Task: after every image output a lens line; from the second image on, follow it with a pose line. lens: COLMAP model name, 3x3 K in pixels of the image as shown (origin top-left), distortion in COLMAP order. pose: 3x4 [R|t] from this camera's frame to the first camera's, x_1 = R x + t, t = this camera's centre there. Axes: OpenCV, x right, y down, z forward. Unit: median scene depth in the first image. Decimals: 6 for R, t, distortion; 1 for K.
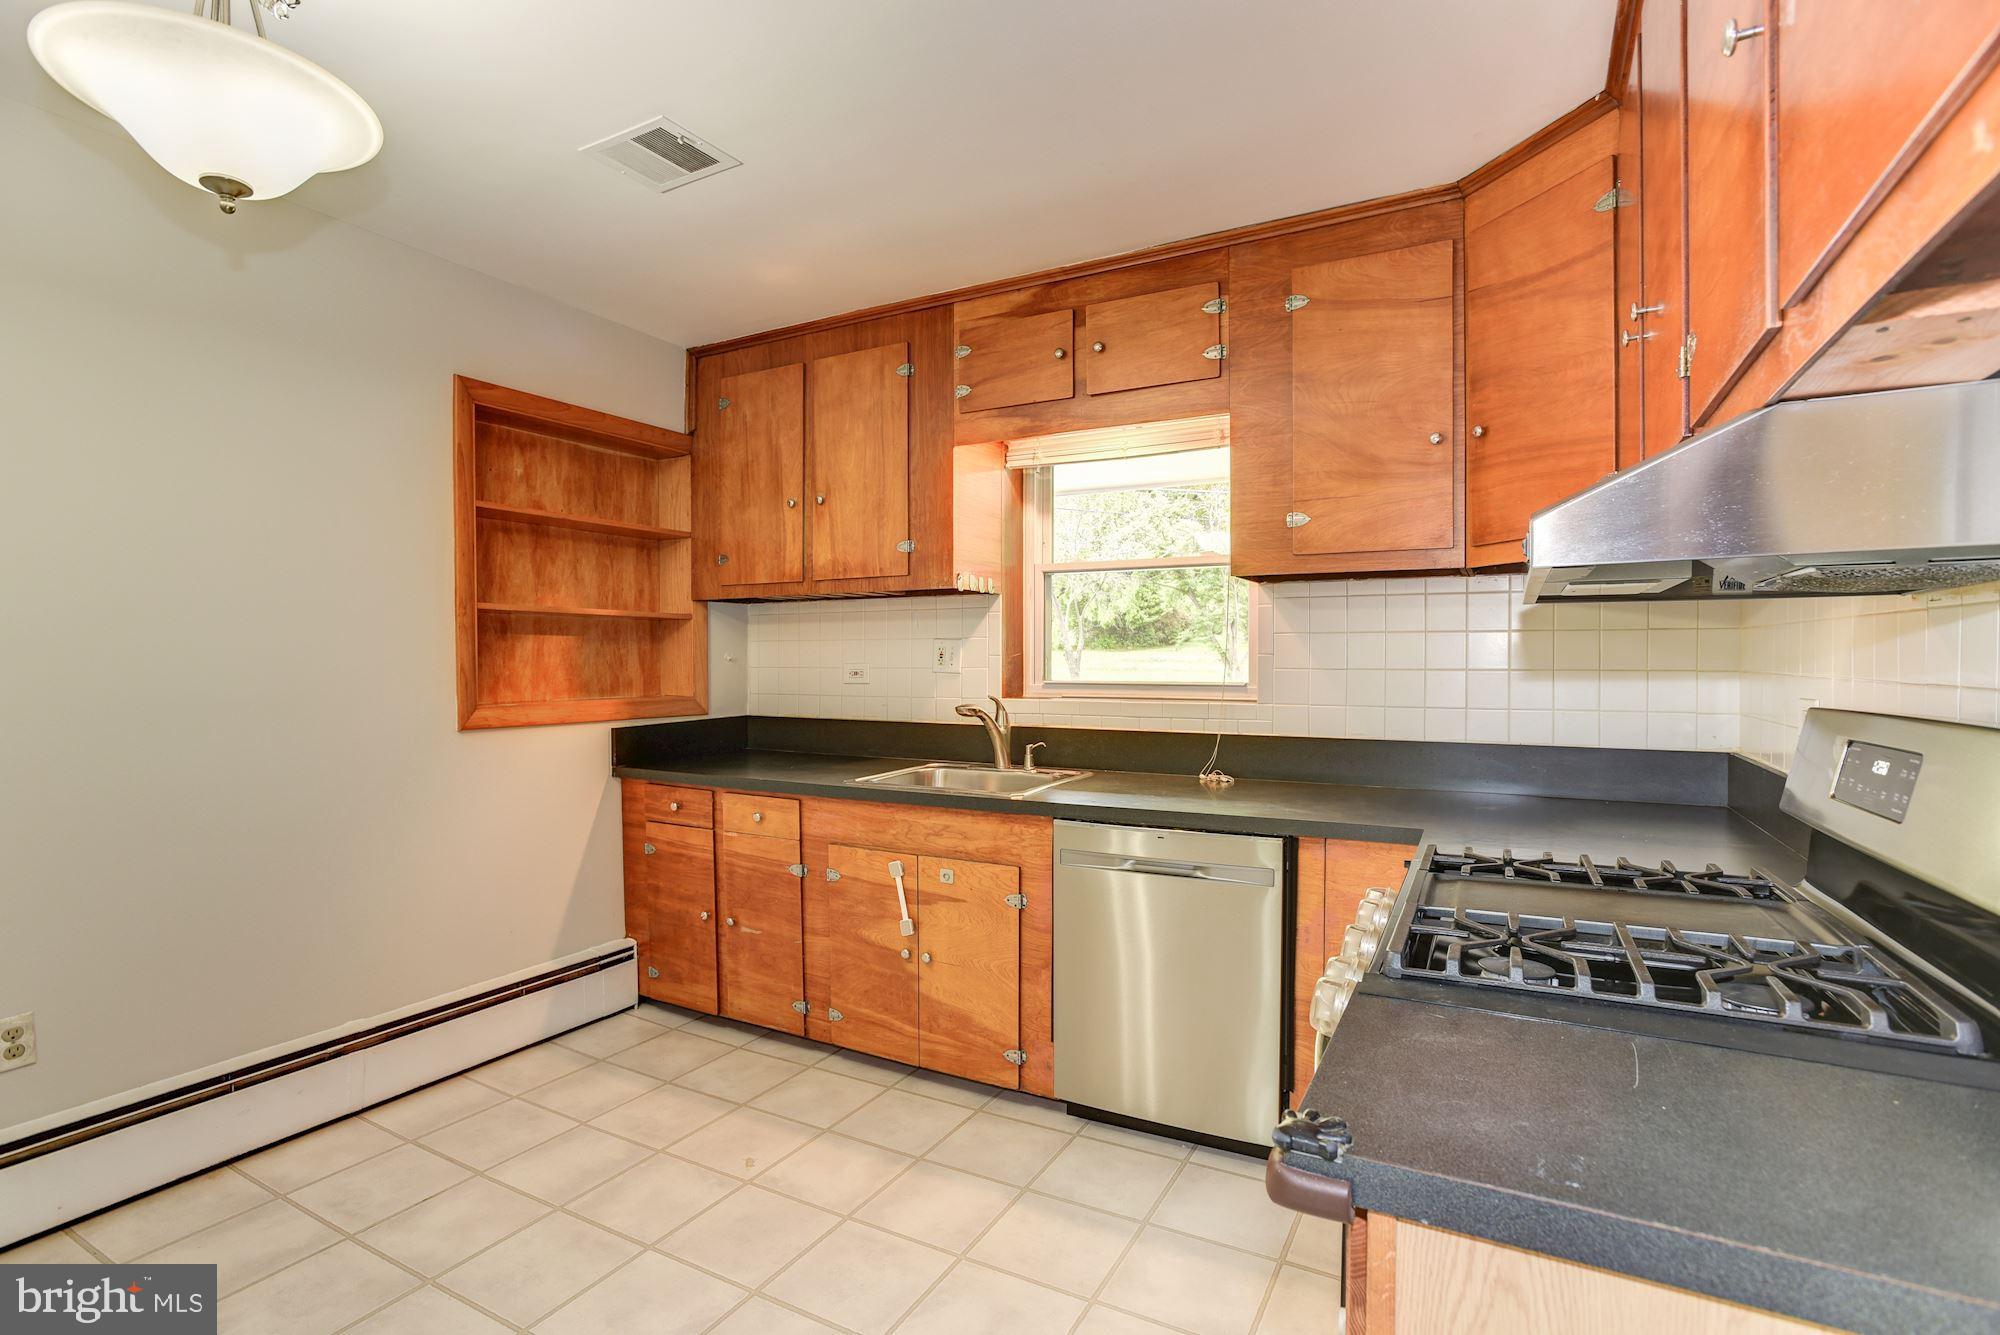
lens RADIAL K [[954.4, 0, 1011.3], [0, 954.4, 681.5], [0, 0, 1]] dist [-0.053012, 0.022355]
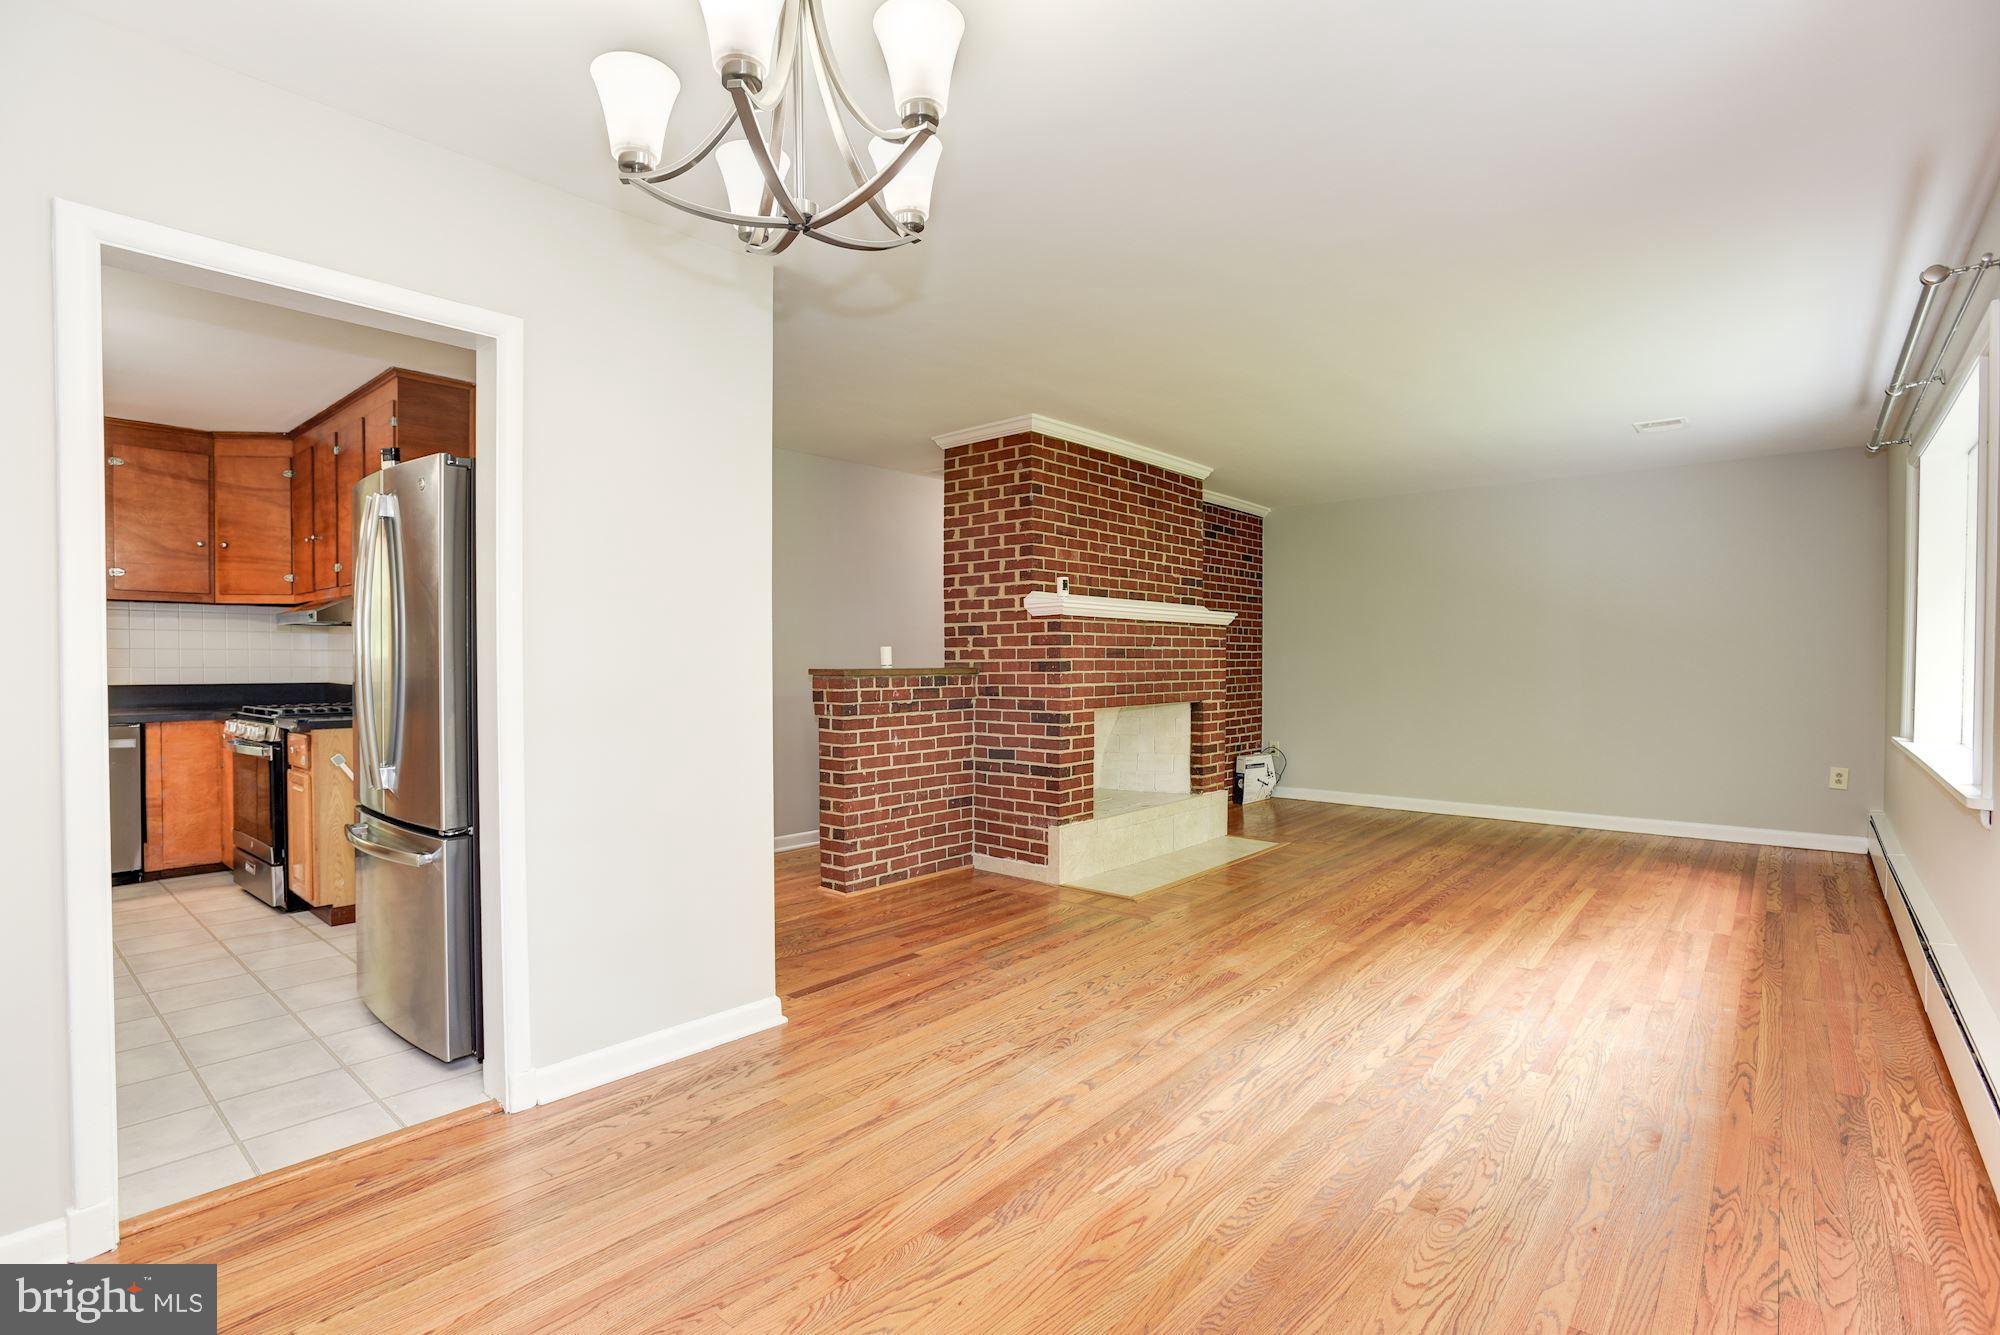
lens RADIAL K [[954.4, 0, 993.1], [0, 954.4, 679.6], [0, 0, 1]] dist [-0.053012, 0.022355]
pose [[0.234614, -0.024906, 0.971770, -1.010062], [0.015308, 0.999642, 0.021924, 0.034887], [-0.971968, 0.009732, 0.234911, -1.076392]]
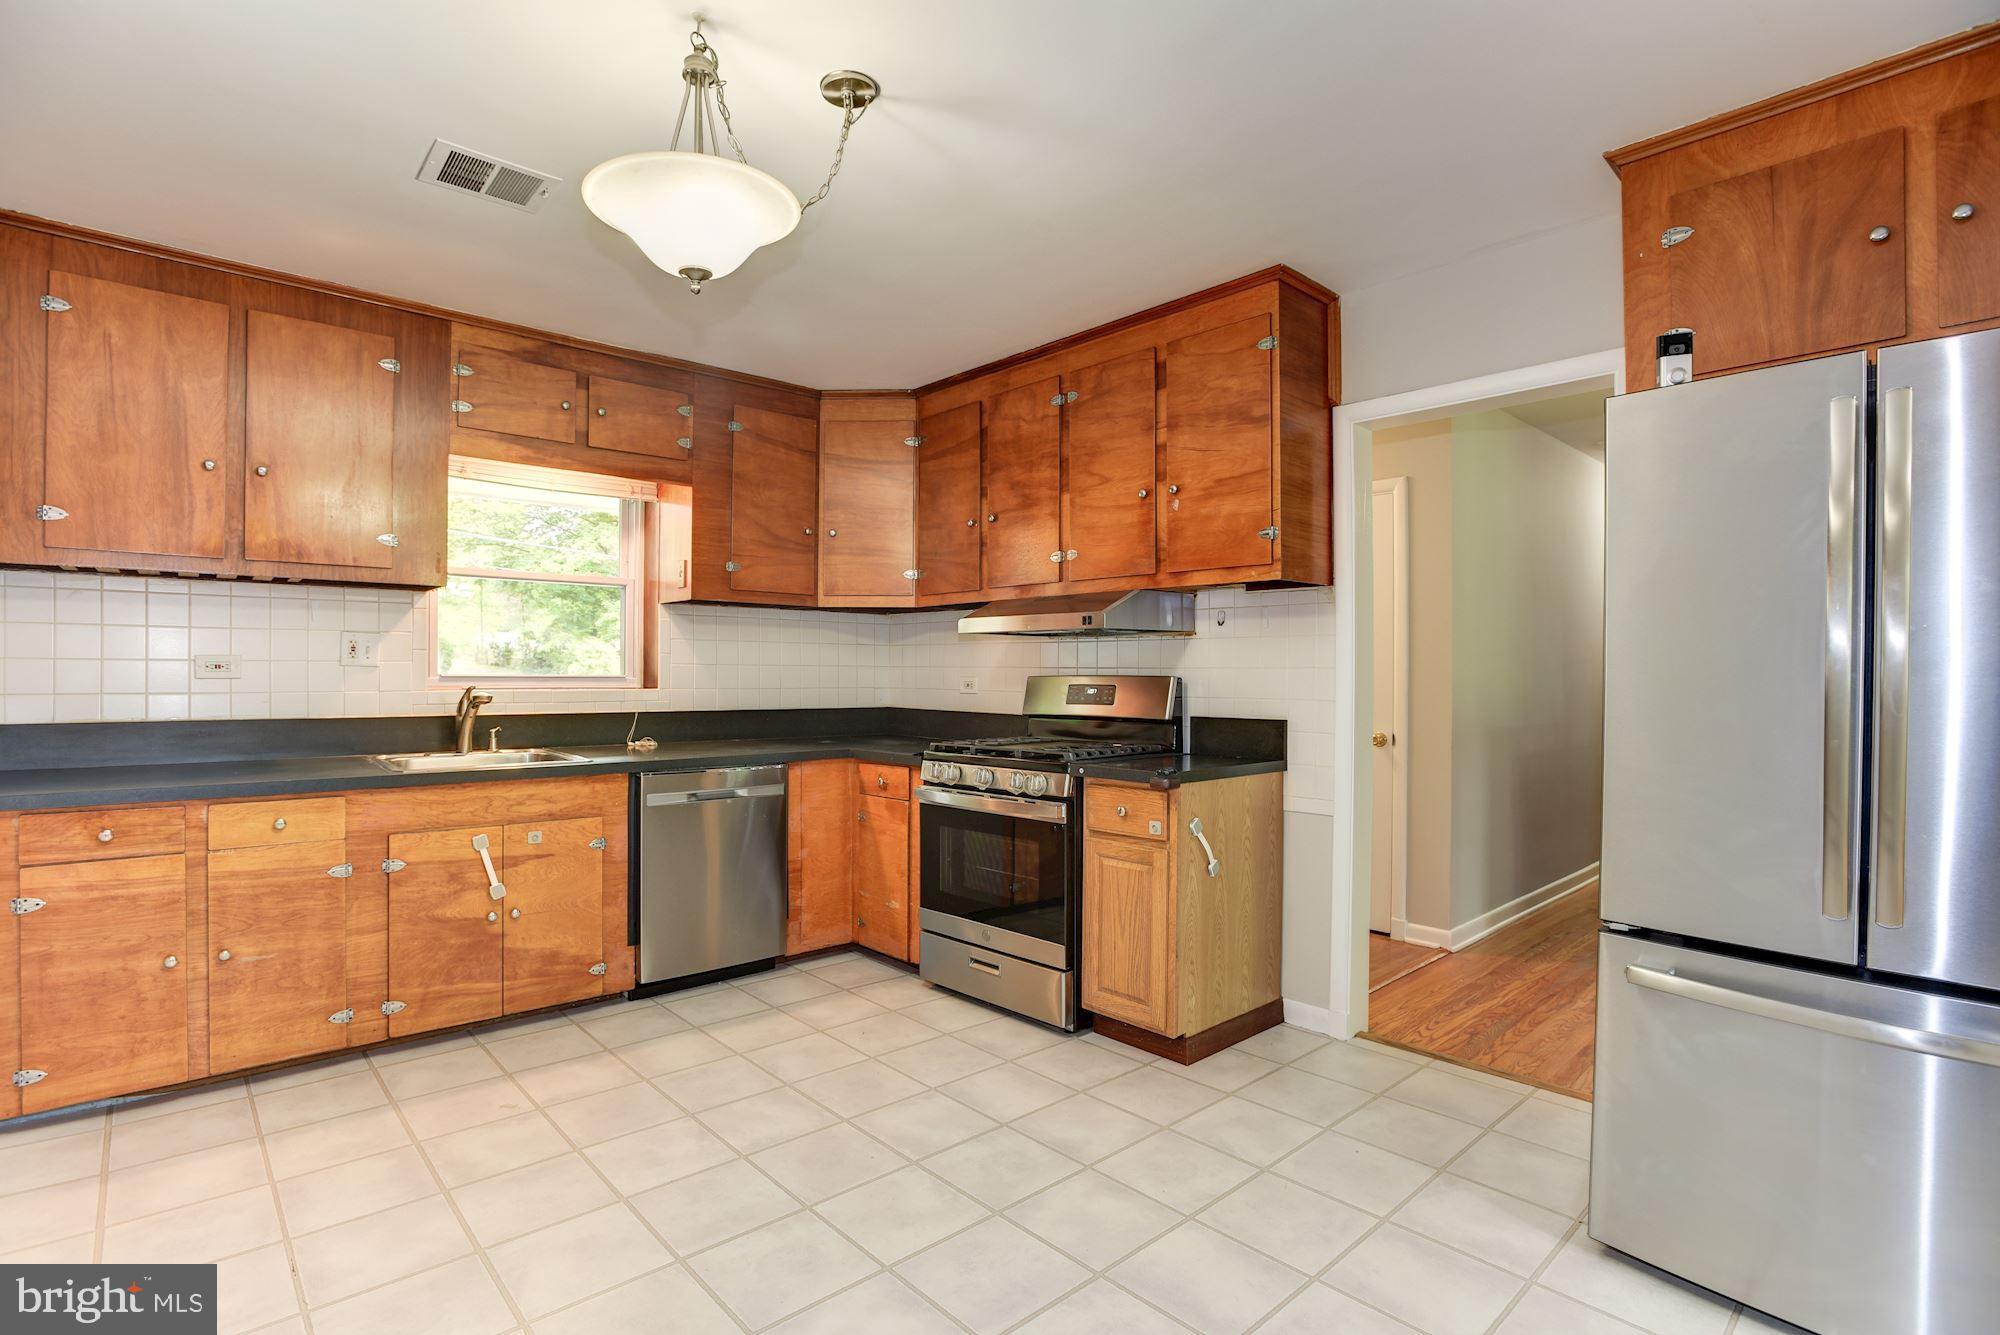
lens RADIAL K [[962.3, 0, 980.0], [0, 962.3, 673.6], [0, 0, 1]] dist [-0.036828, 0.003435]
pose [[0.343543, -0.001662, 0.939135, -0.900590], [0.012078, 0.999924, -0.002649, 0.011287], [-0.939059, 0.012253, 0.343537, 0.073918]]
